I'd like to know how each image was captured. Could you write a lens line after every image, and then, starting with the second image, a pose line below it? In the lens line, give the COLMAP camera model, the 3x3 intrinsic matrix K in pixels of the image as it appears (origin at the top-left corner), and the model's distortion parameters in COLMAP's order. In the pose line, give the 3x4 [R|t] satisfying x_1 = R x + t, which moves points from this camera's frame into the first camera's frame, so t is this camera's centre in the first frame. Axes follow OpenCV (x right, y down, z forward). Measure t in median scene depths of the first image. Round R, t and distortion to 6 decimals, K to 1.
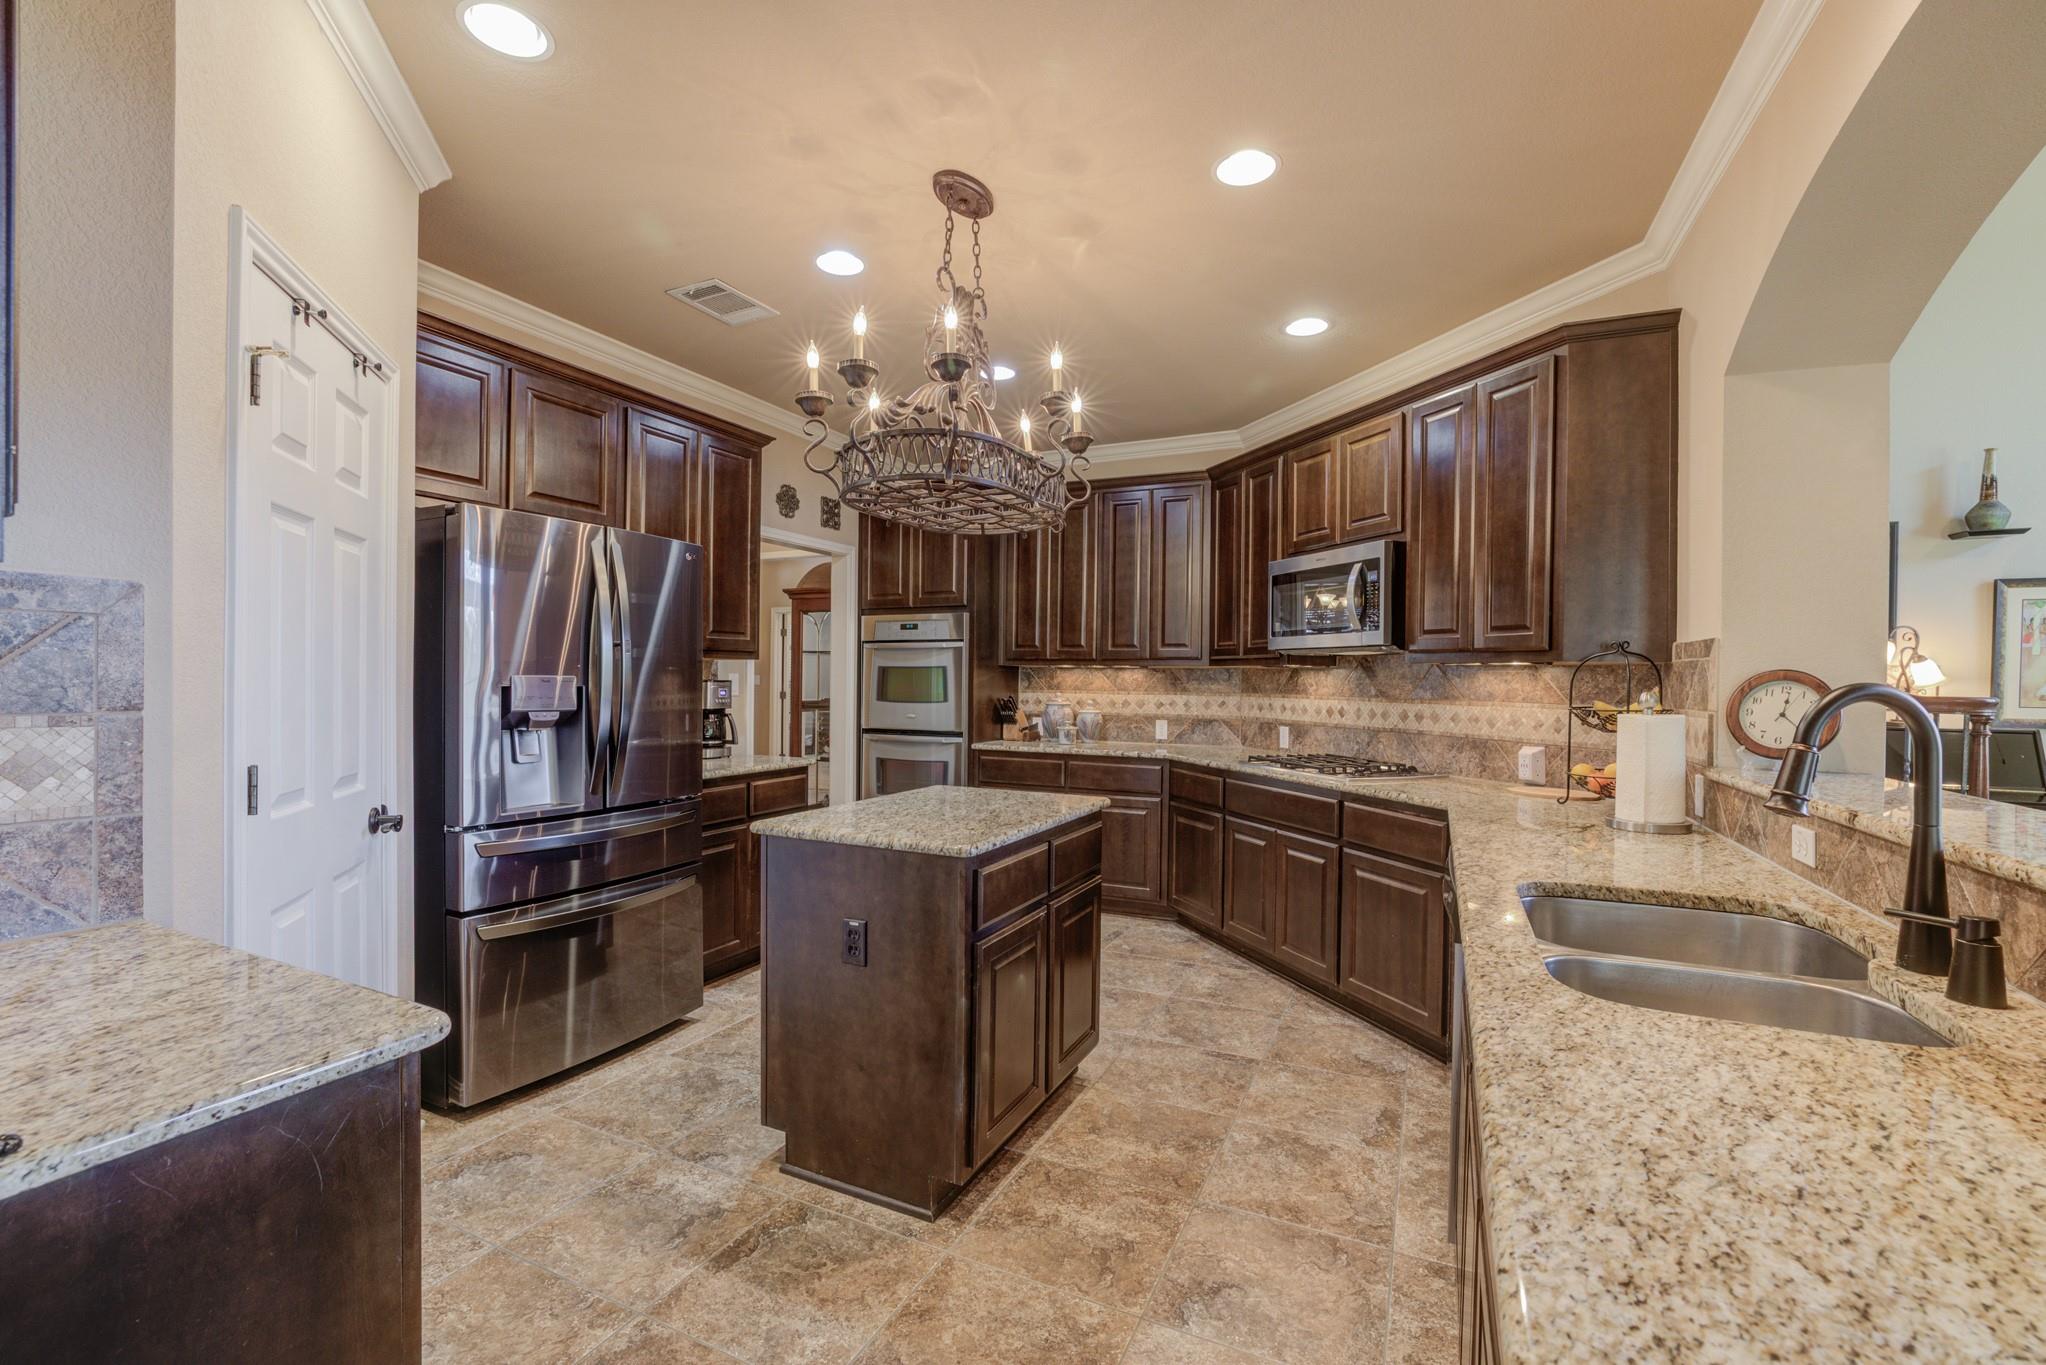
lens RADIAL K [[870.4, 0, 1014.2], [0, 870.4, 686.8], [0, 0, 1]] dist [-0.041135, 0.016458]
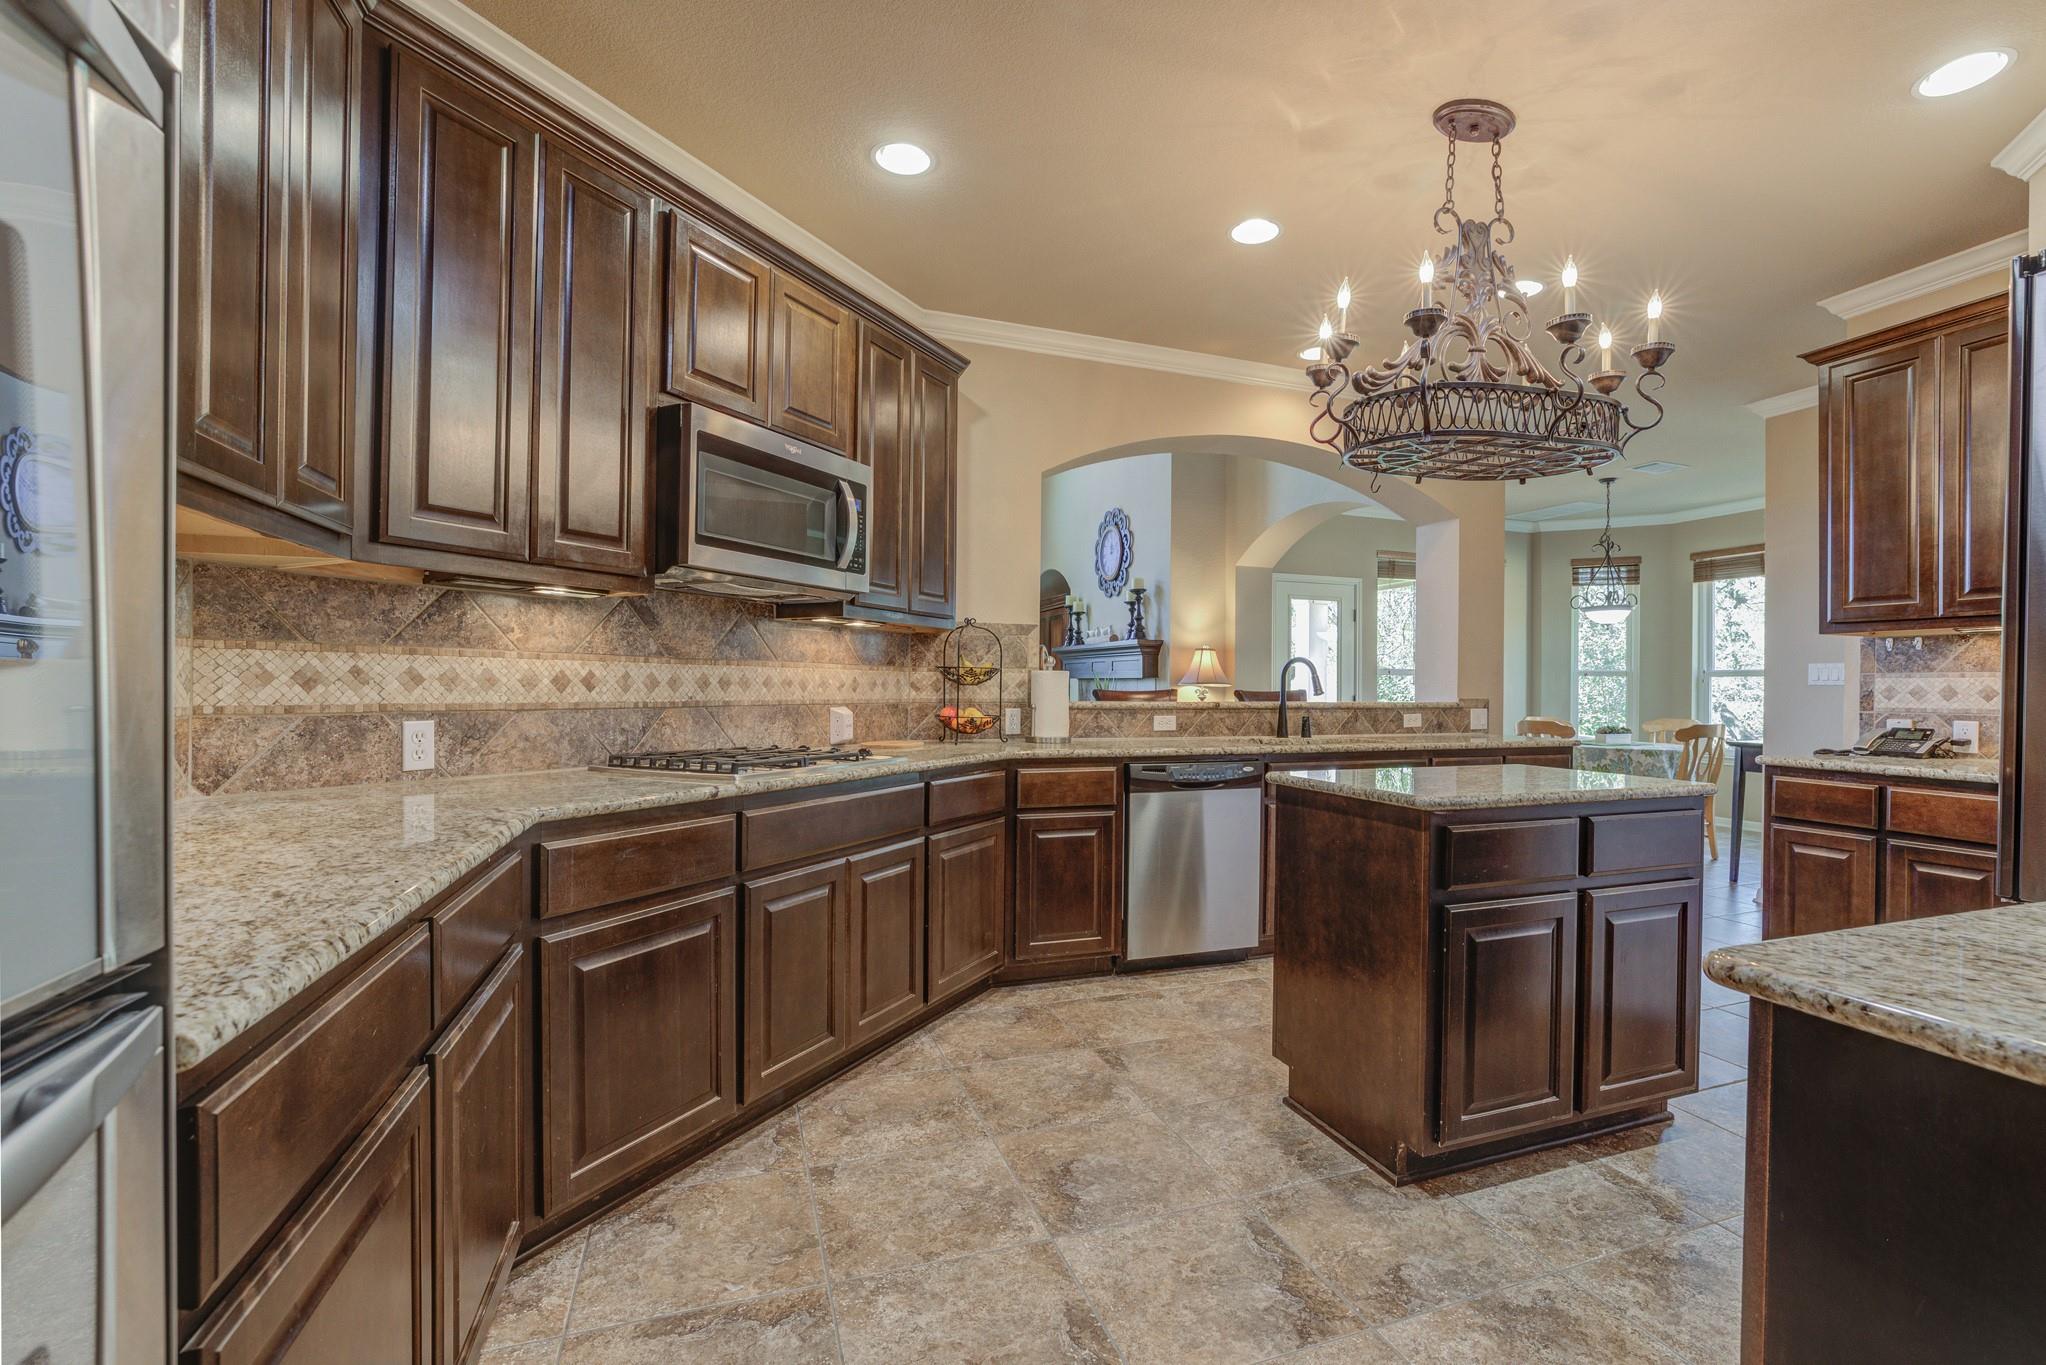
lens RADIAL K [[933.7, 0, 1055.5], [0, 933.7, 687.7], [0, 0, 1]] dist [-0.048664, 0.020550]
pose [[-0.720301, -0.018262, 0.693421, -0.290996], [-0.011244, 0.999829, 0.014652, 0.023886], [-0.693570, 0.002757, -0.720384, 1.374045]]
